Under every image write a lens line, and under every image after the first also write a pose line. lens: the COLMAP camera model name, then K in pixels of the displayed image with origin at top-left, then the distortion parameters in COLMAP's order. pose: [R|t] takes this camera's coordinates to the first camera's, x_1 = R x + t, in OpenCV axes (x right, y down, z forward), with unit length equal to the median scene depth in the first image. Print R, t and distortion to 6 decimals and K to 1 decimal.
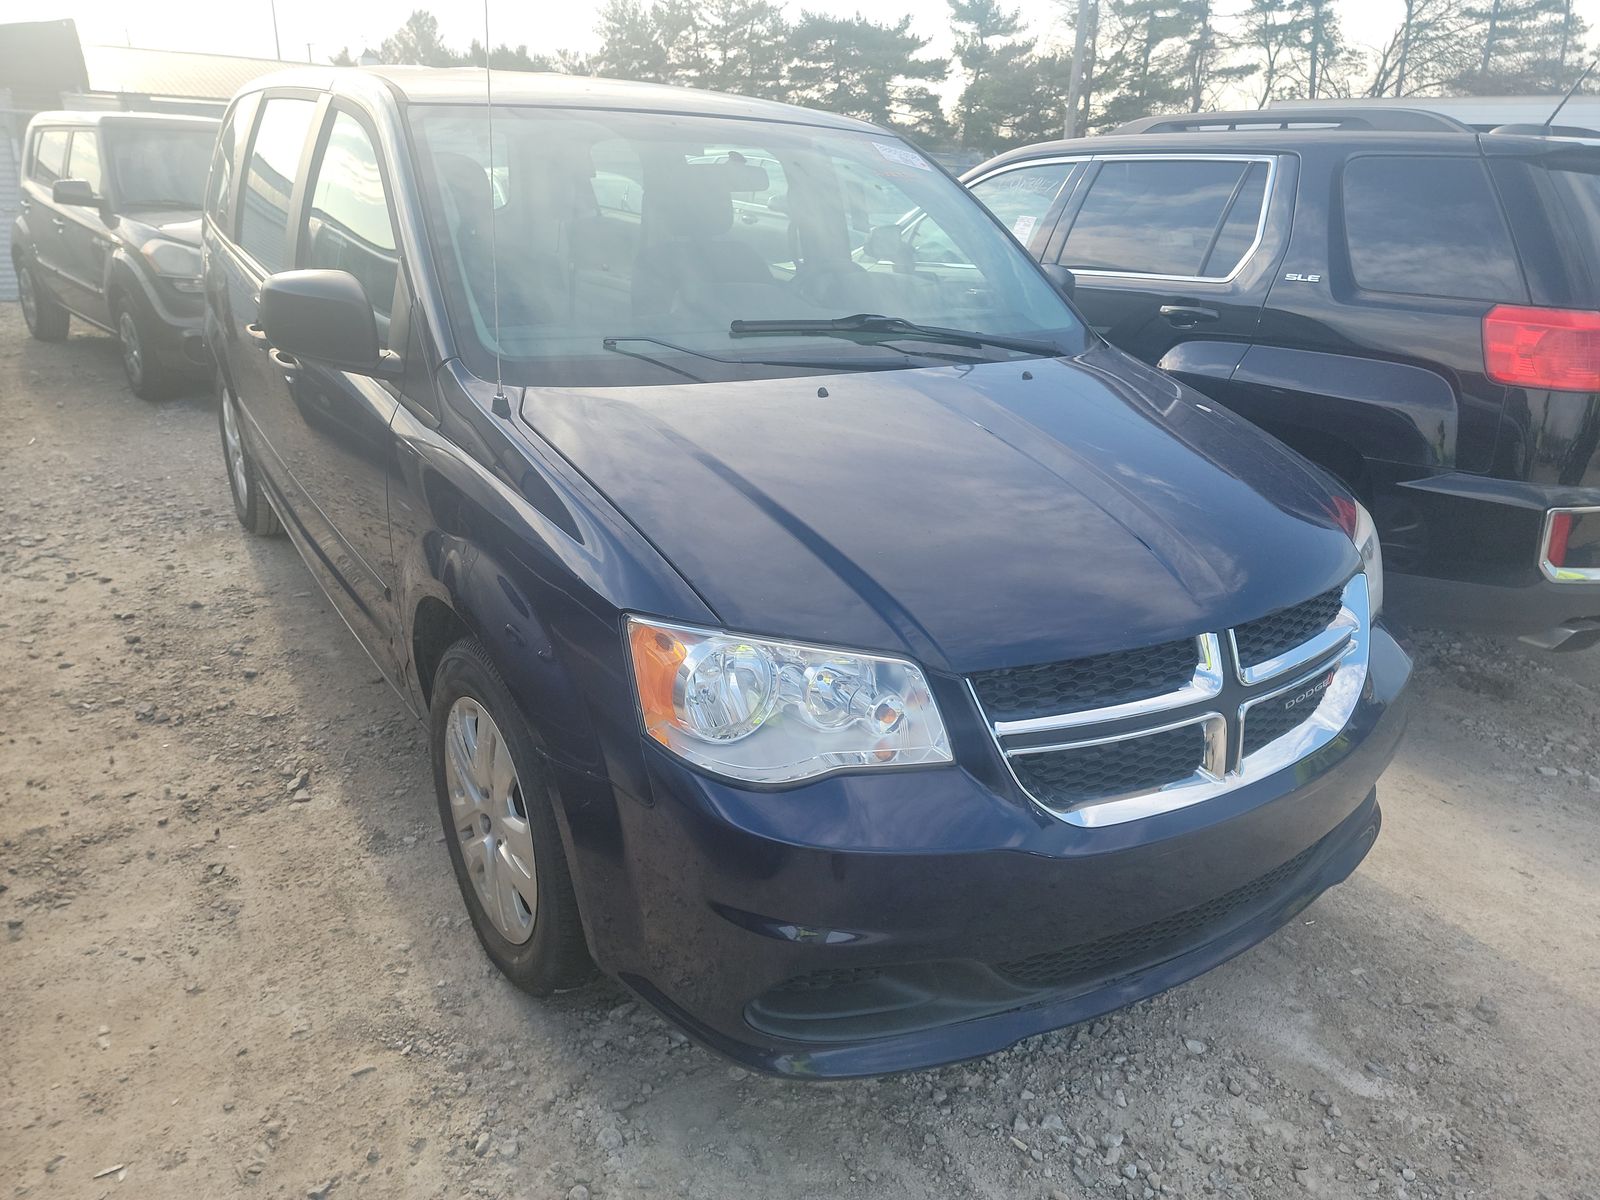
lens RADIAL K [[1134.4, 0, 800.0], [0, 1134.4, 600.0], [0, 0, 1]] dist [0.076371, -0.057423]
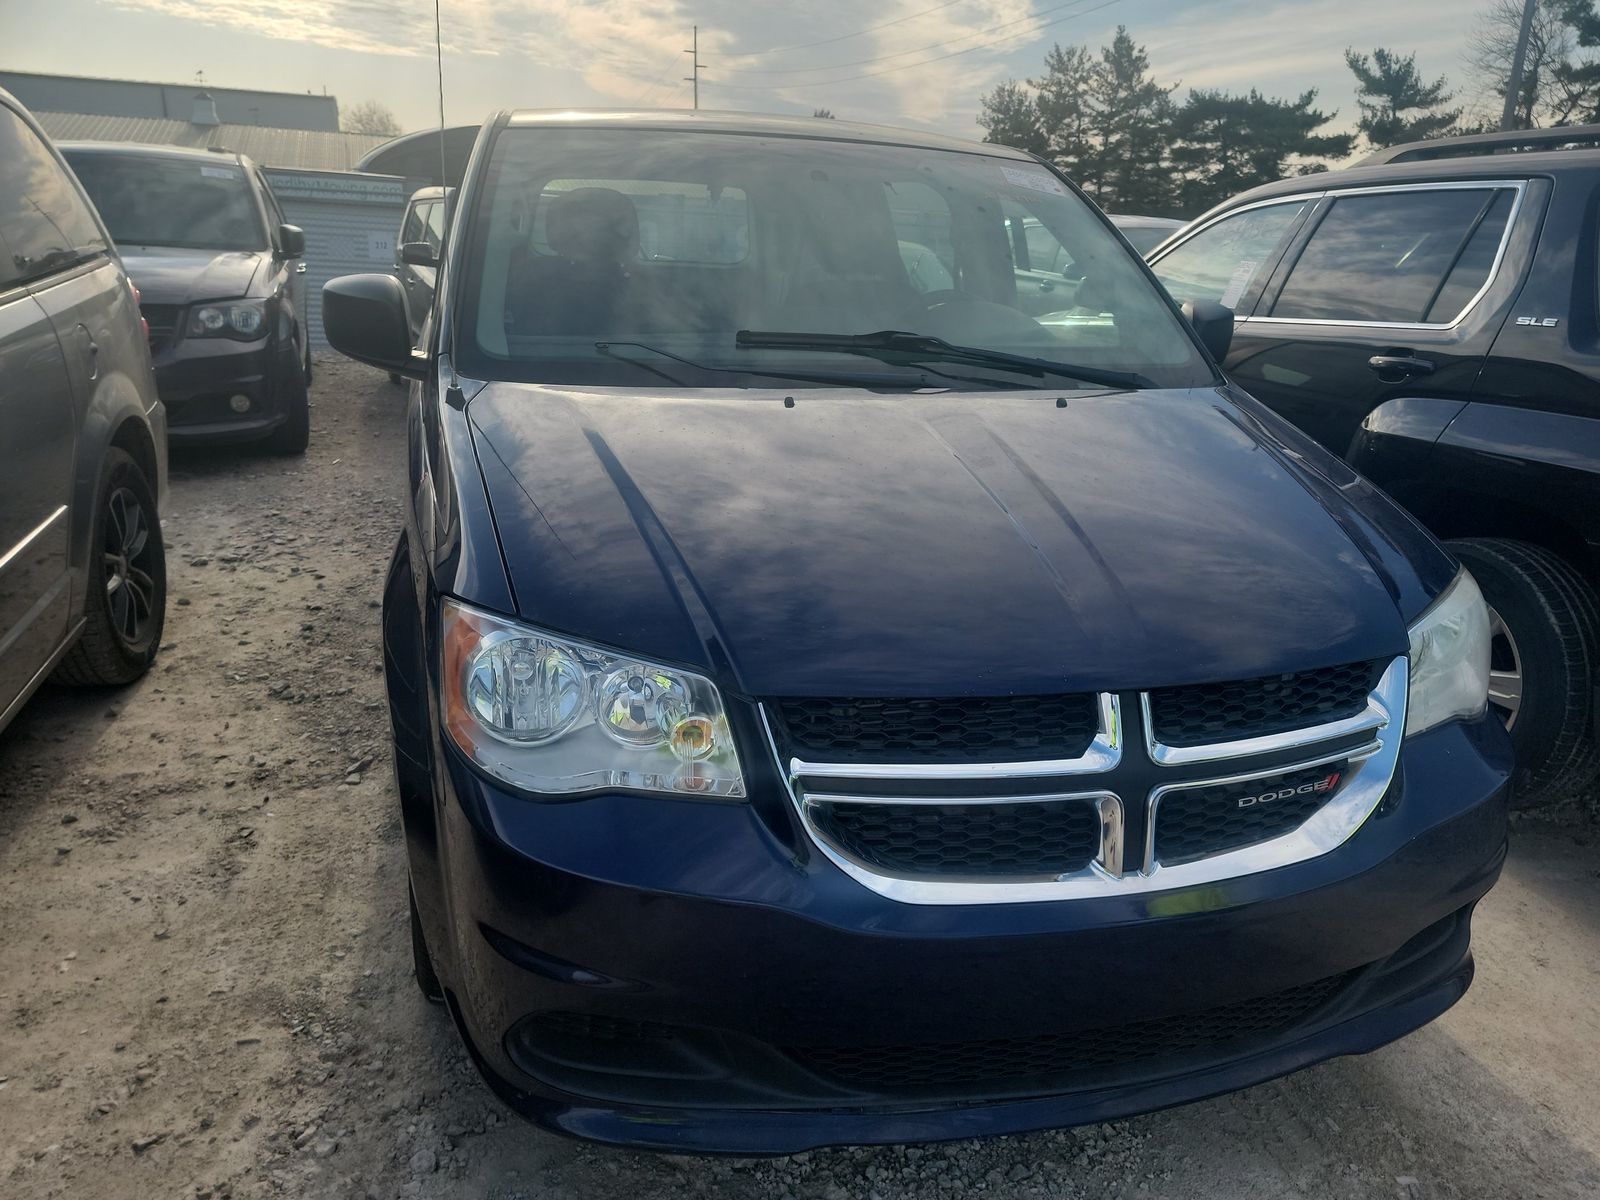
lens RADIAL K [[1134.9, 0, 826.9], [0, 1134.9, 616.3], [0, 0, 1]] dist [0.089950, -0.076708]
pose [[0.953006, 0.092138, -0.288600, 0.258420], [-0.109018, 0.993112, -0.042936, 0.020545], [0.282656, 0.072381, 0.956487, 0.105582]]
